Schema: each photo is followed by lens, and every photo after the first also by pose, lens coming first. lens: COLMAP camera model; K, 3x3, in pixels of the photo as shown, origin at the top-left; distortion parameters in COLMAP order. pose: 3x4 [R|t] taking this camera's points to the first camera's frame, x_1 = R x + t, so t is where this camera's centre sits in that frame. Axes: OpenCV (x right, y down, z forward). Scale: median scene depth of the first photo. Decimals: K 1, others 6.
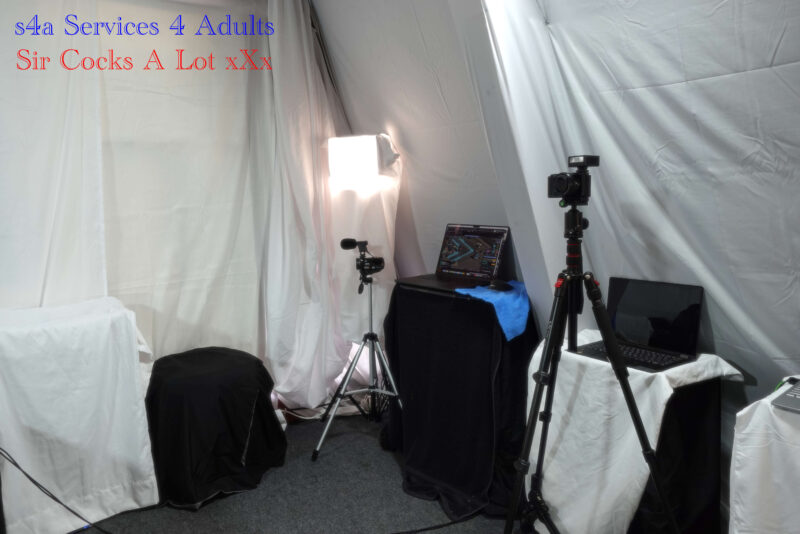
lens RADIAL K [[552.9, 0, 398.2], [0, 552.9, 264.8], [0, 0, 1]] dist [-0.000115, 0.001875]
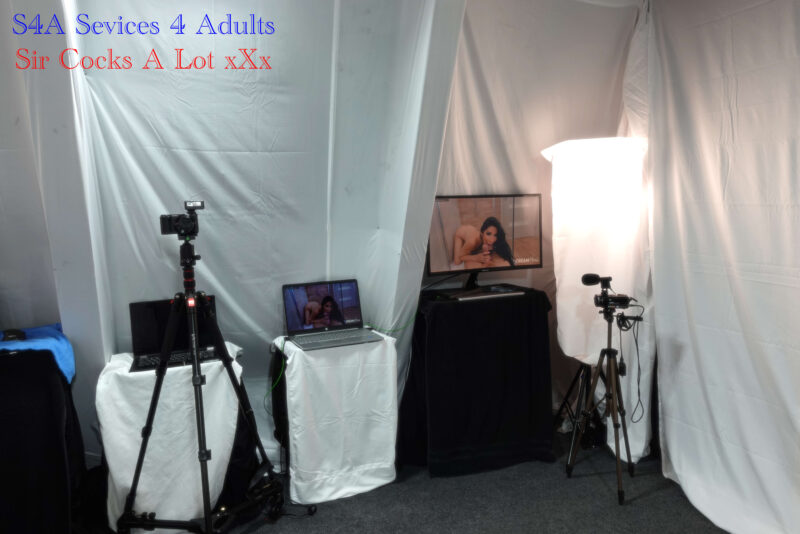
lens RADIAL K [[552.9, 0, 398.2], [0, 552.9, 264.8], [0, 0, 1]] dist [-0.000115, 0.001875]
pose [[0.213131, -0.082054, 0.973572, -0.685560], [0.144785, 0.988118, 0.051584, -0.039884], [-0.966236, 0.129965, 0.222479, 0.228548]]
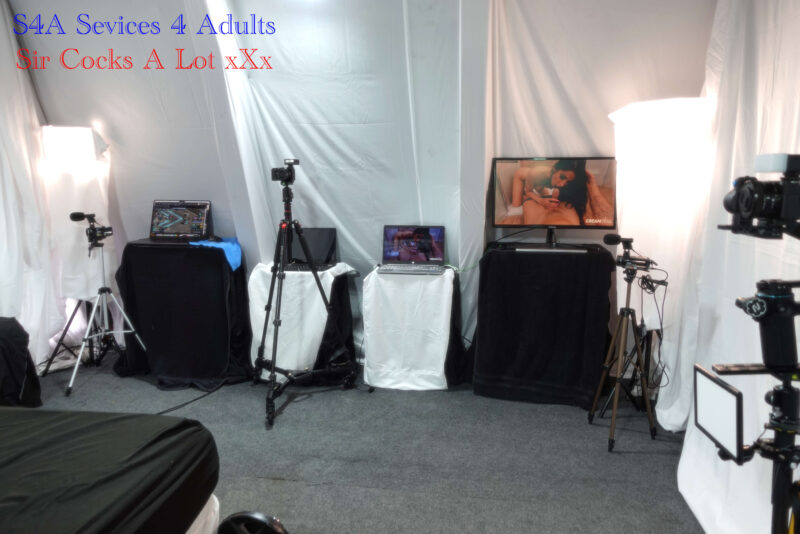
lens RADIAL K [[552.9, 0, 398.2], [0, 552.9, 264.8], [0, 0, 1]] dist [-0.000115, 0.001875]
pose [[0.707806, -0.087276, 0.700995, -0.657305], [0.073418, 0.996053, 0.049880, 0.085691], [-0.702582, 0.016161, 0.711420, -0.528215]]
